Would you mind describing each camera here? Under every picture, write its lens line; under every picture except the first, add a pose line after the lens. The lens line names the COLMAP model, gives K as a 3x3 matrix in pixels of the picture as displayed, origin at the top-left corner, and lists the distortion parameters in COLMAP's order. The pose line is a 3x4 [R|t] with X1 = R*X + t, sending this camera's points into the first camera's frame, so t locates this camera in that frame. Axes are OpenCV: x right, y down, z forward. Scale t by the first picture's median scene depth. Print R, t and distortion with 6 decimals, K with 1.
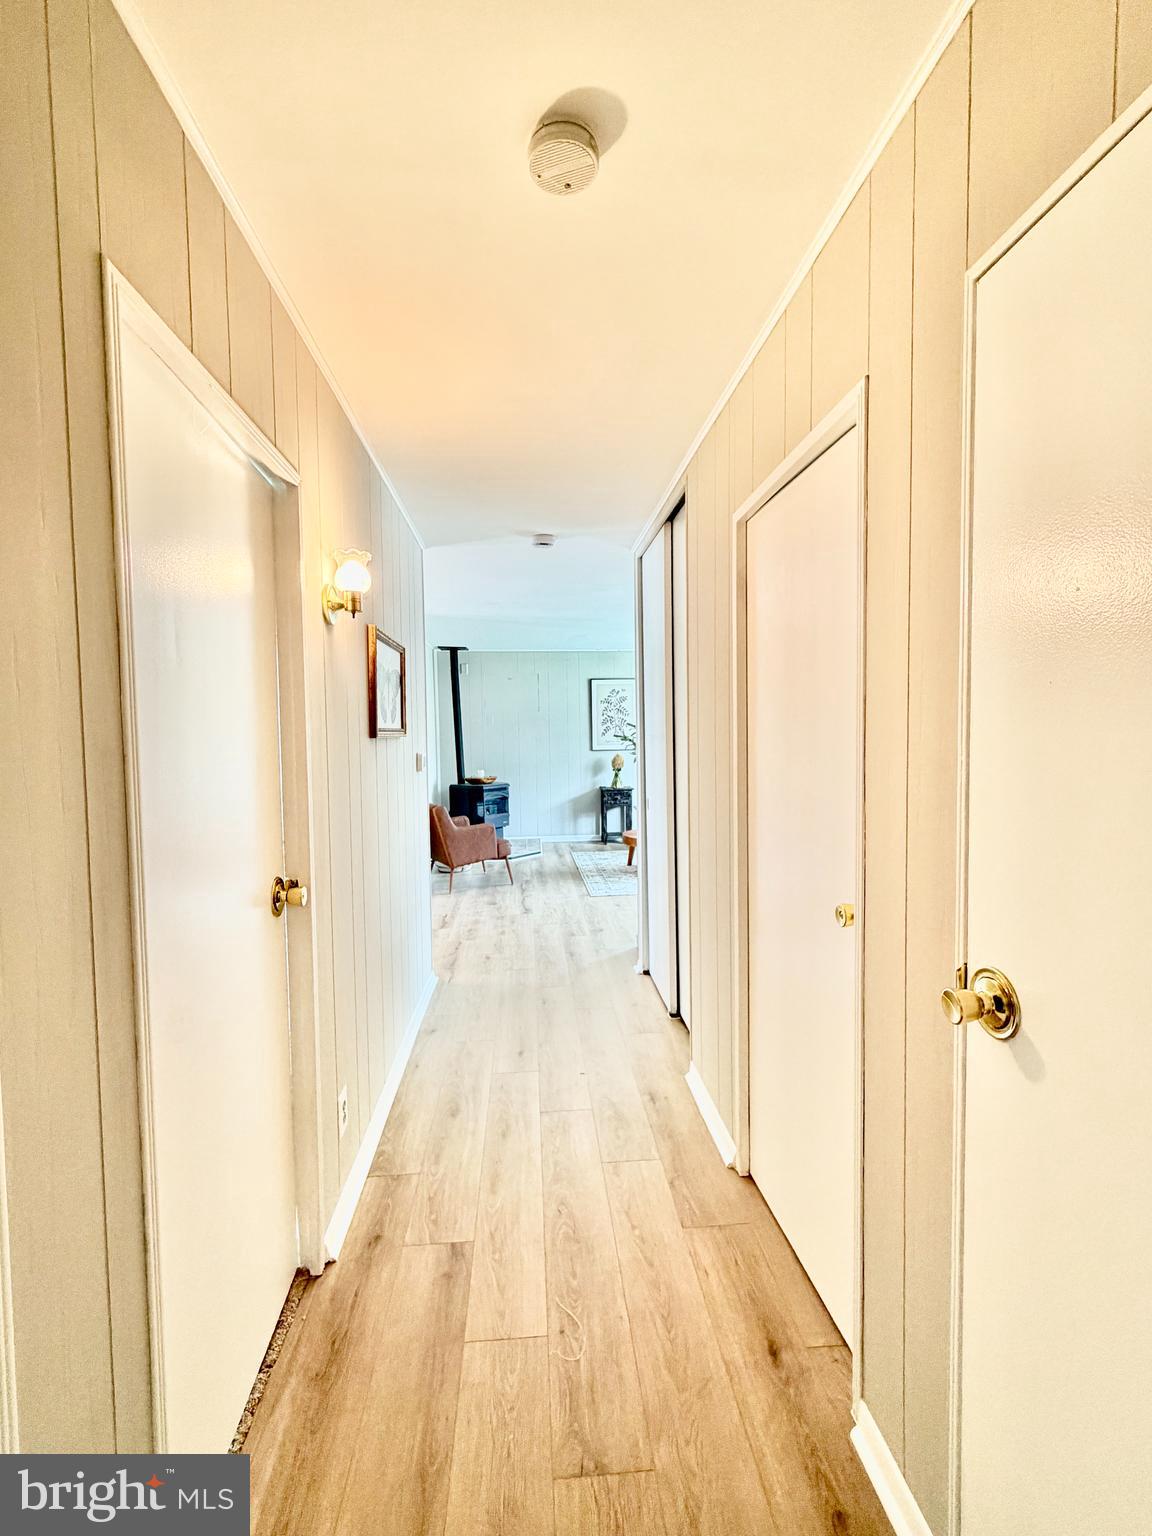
lens RADIAL K [[685.3, 0, 576.0], [0, 685.3, 768.0], [0, 0, 1]] dist [0.001223, -0.000522]
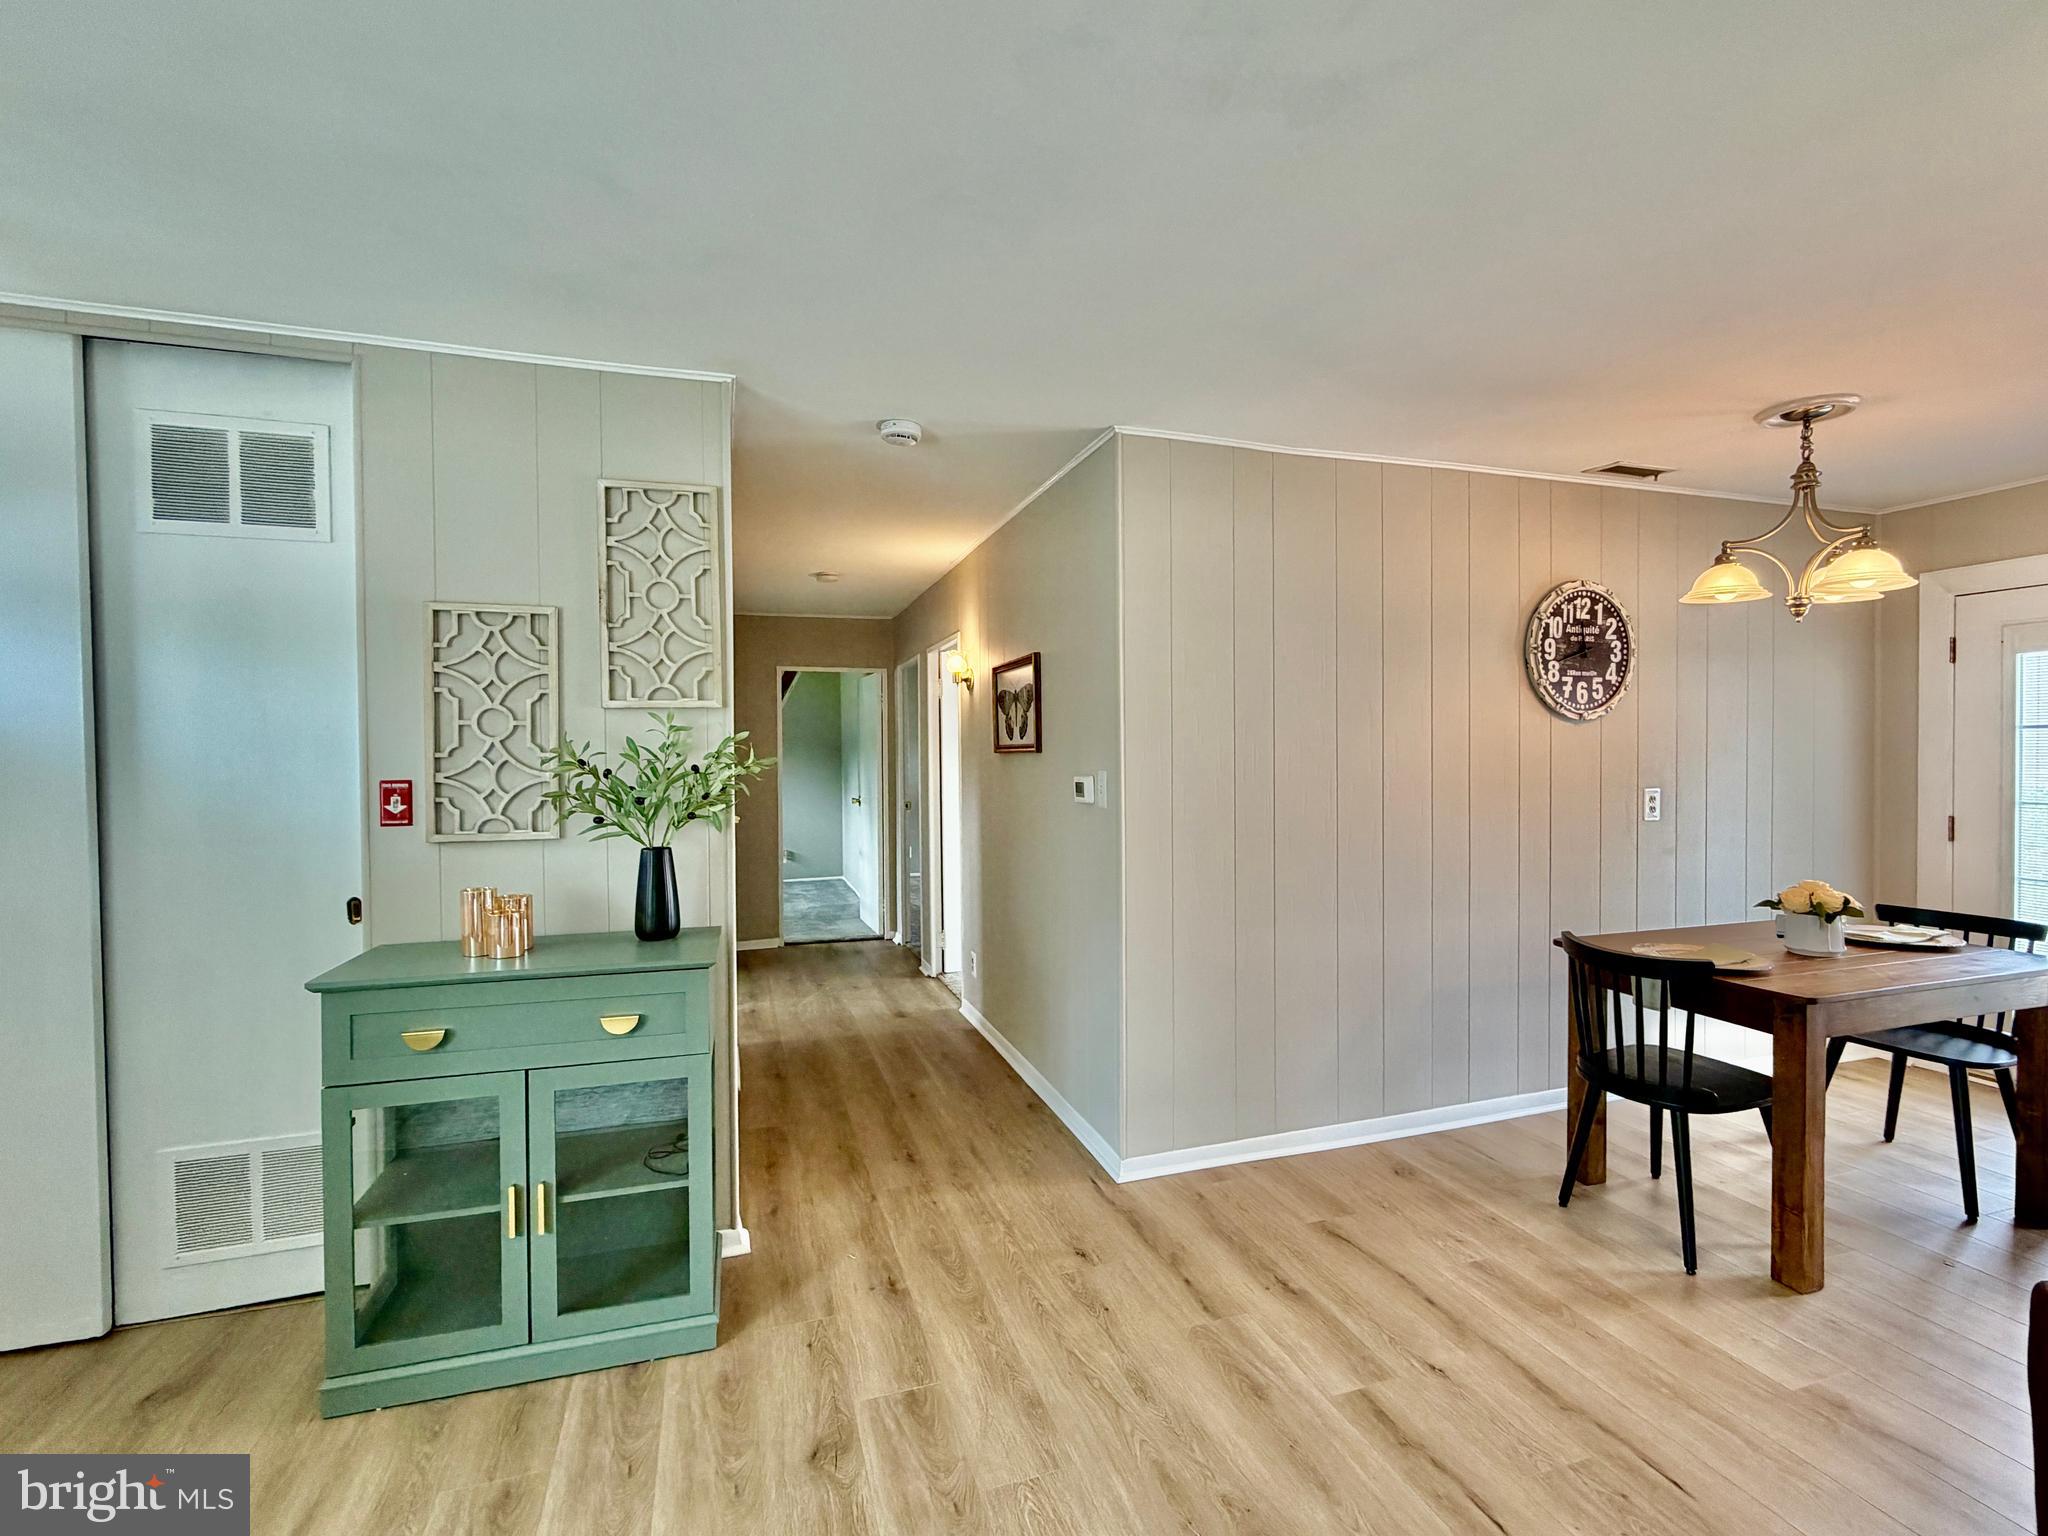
lens RADIAL K [[915.2, 0, 1024.0], [0, 915.2, 768.0], [0, 0, 1]] dist [0.004402, 0.000680]
pose [[-0.970232, 0.030225, -0.240282, 0.021004], [0.013227, 0.997314, 0.072042, -0.041336], [0.241814, 0.066719, -0.968026, 0.805382]]
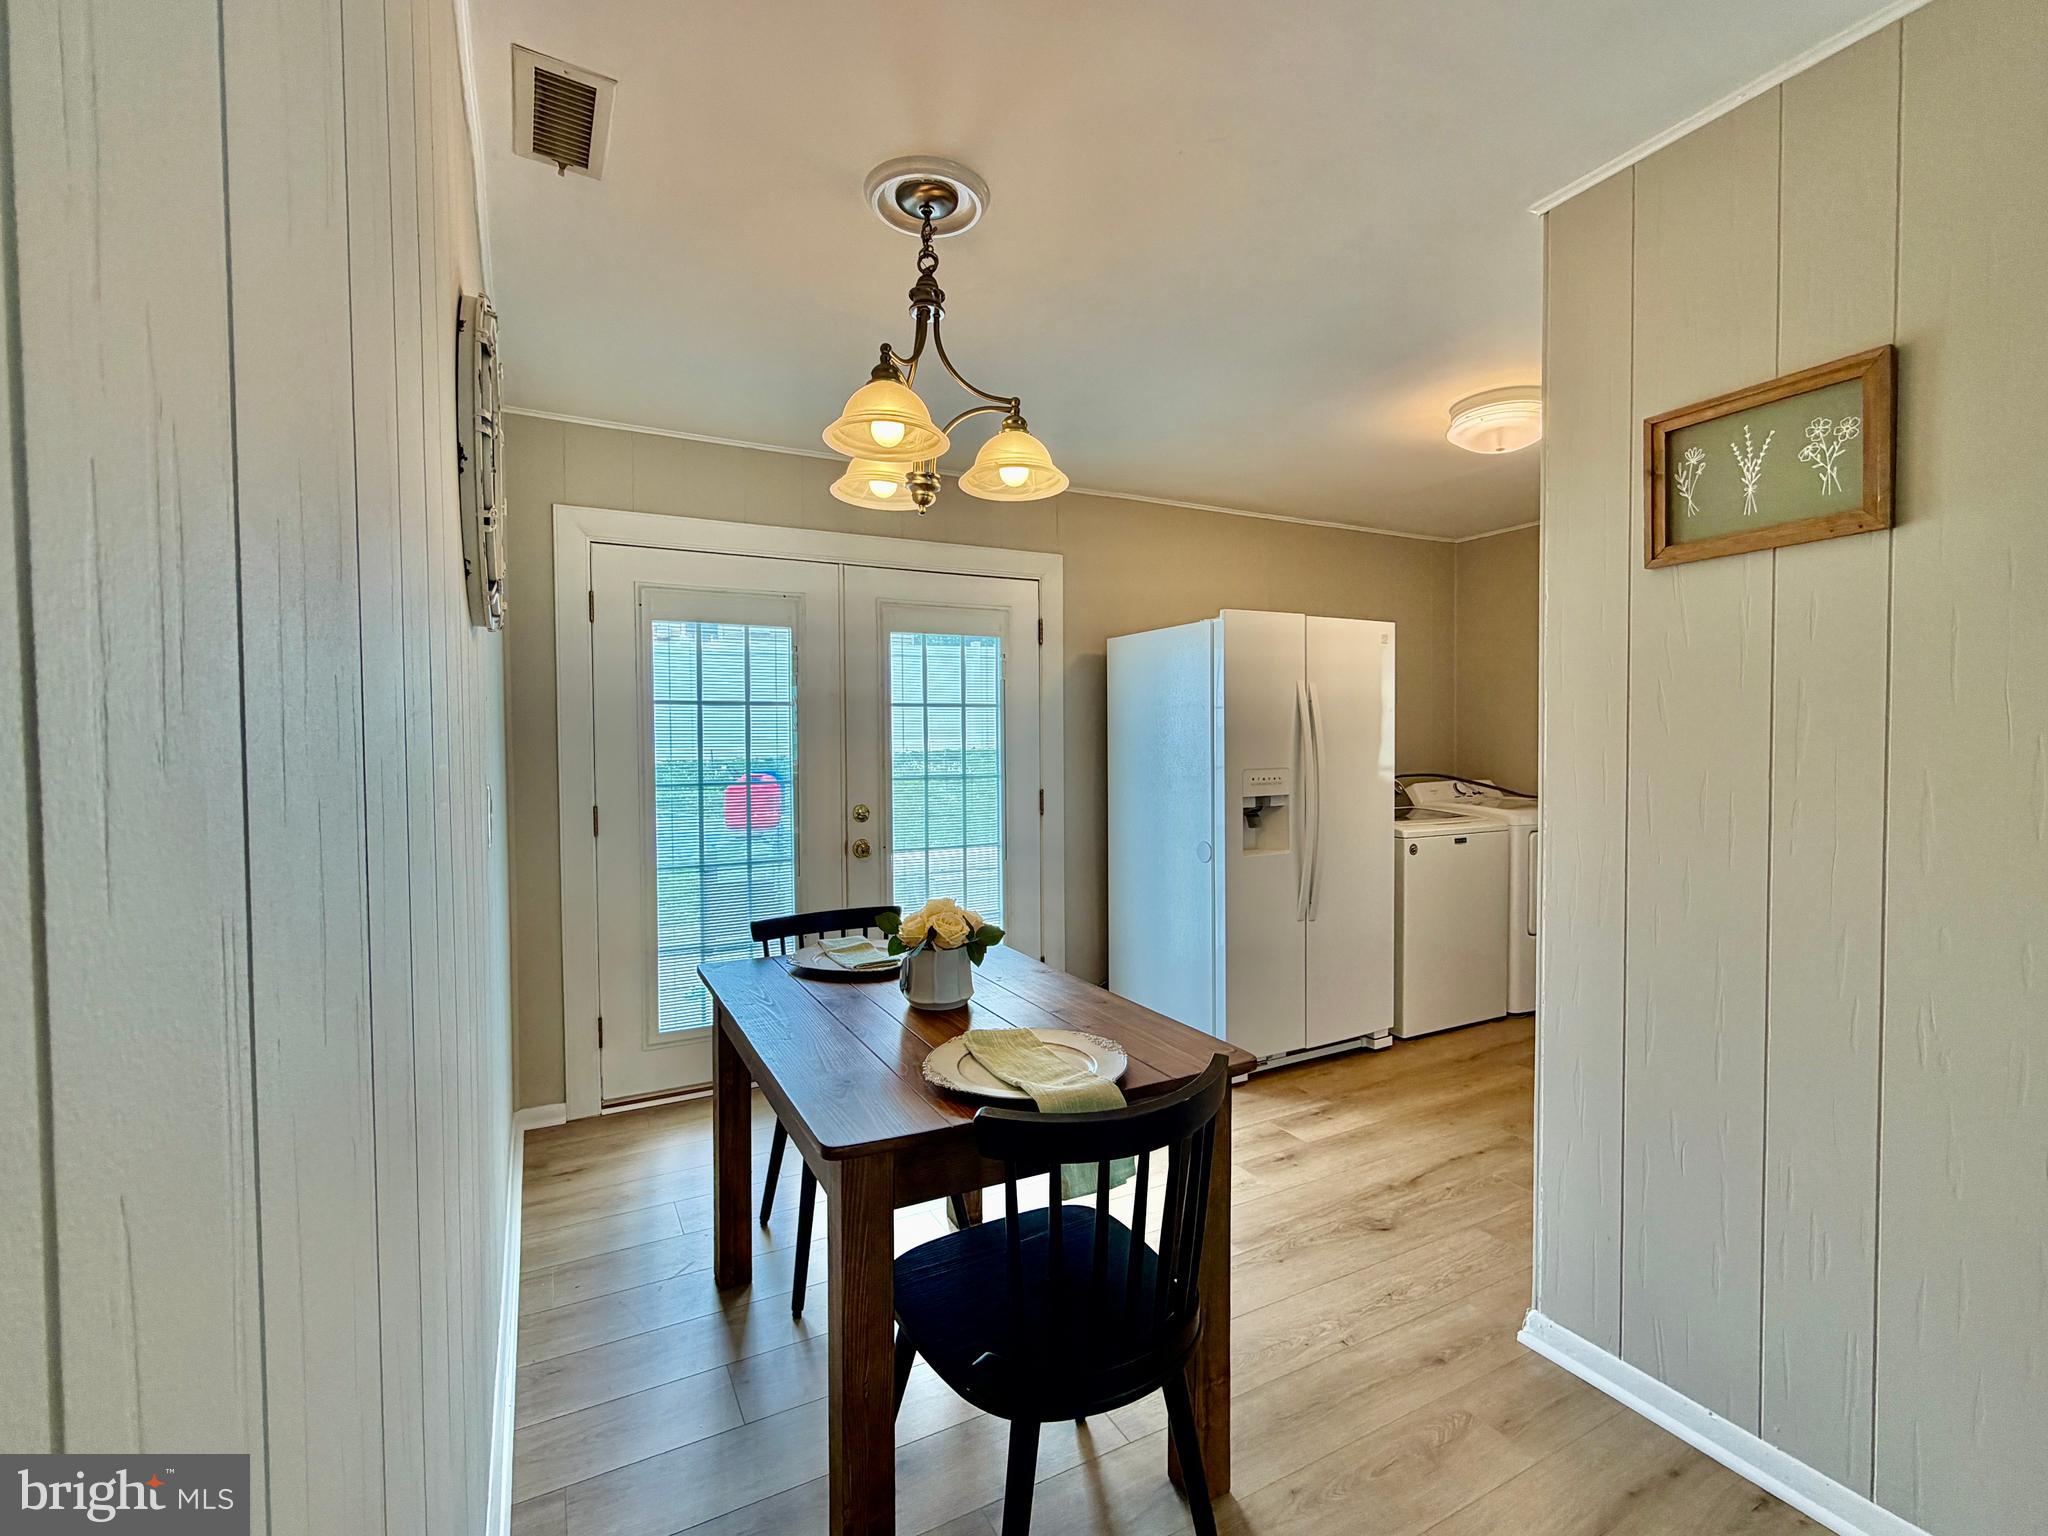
lens RADIAL K [[913.7, 0, 1019.8], [0, 913.7, 767.7], [0, 0, 1]] dist [0.001223, -0.000522]
pose [[0.398354, 0.042634, -0.916240, -0.122350], [-0.047556, 0.998536, 0.025788, -0.011623], [0.915998, 0.033300, 0.399798, 0.475390]]
